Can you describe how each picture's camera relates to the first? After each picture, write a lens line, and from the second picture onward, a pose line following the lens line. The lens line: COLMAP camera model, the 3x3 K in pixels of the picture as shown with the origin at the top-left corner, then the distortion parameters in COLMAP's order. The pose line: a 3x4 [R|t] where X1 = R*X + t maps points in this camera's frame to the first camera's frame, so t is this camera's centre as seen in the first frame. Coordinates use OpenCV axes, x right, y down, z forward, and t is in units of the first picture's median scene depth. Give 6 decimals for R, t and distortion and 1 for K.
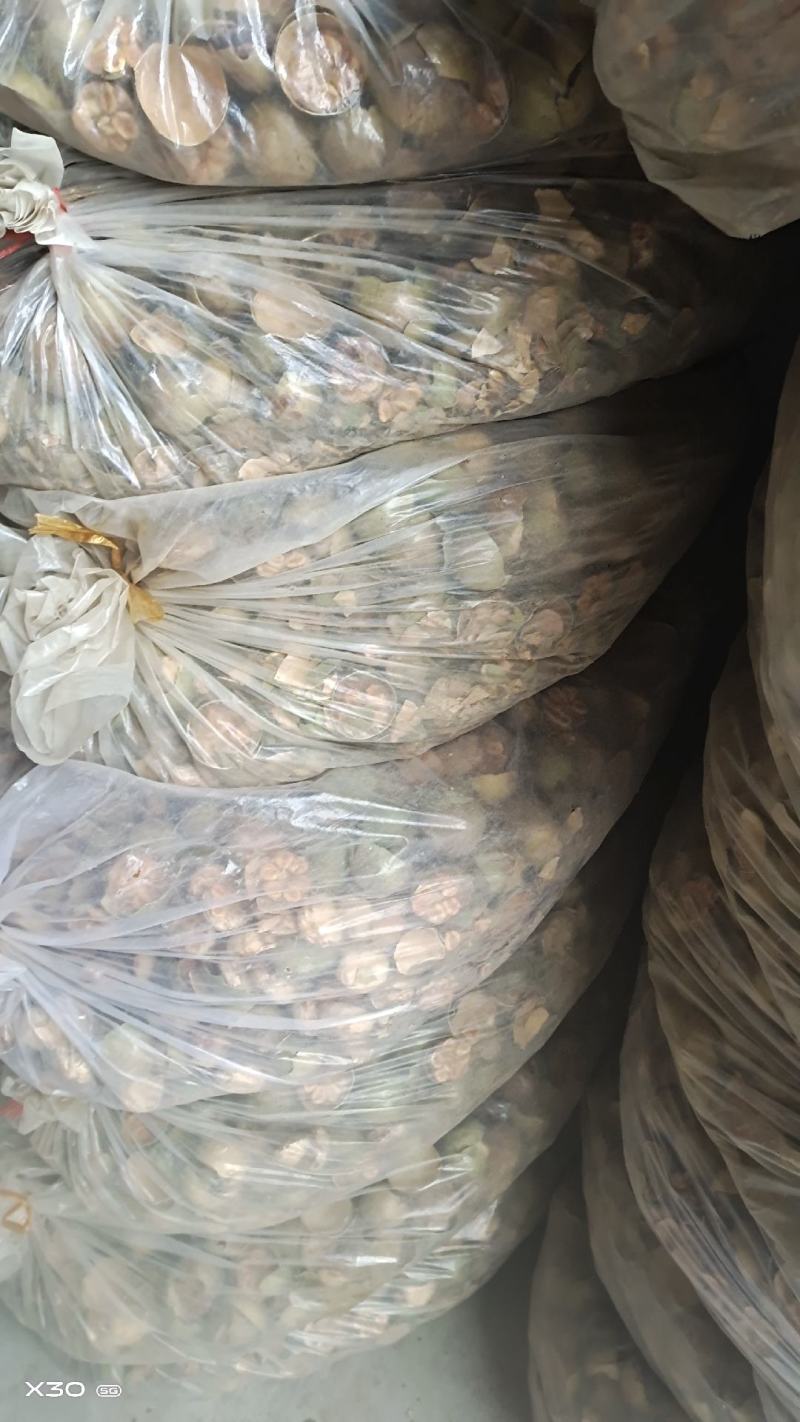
lens RADIAL K [[1056.7, 0, 400.0], [0, 1056.7, 711.0], [0, 0, 1]] dist [0.090307, -0.110631]
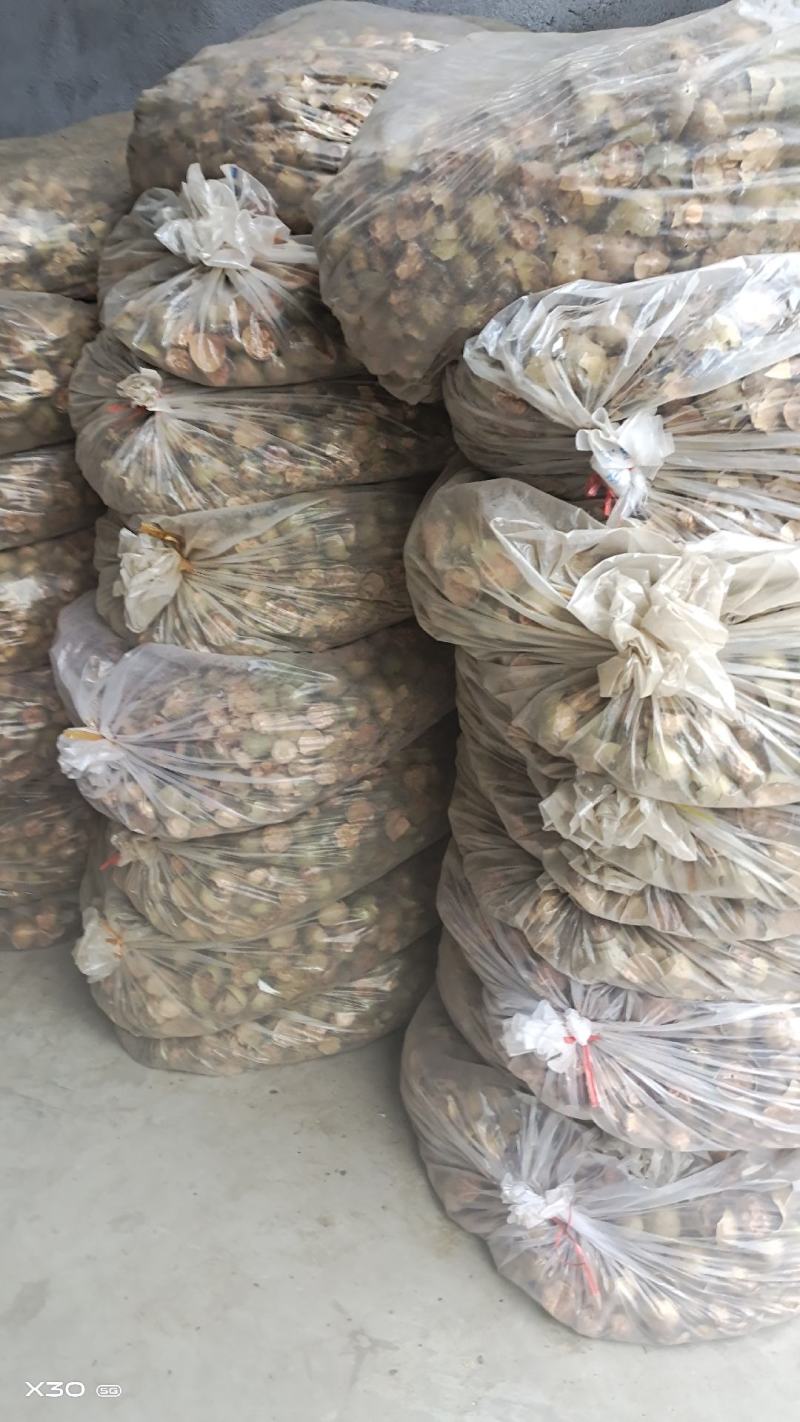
lens RADIAL K [[1056.7, 0, 400.0], [0, 1056.7, 711.0], [0, 0, 1]] dist [0.090307, -0.110631]
pose [[0.990625, 0.025033, -0.134293, 0.518976], [-0.043473, 0.989728, -0.136190, 0.496880], [0.129505, 0.140752, 0.981538, -1.100026]]
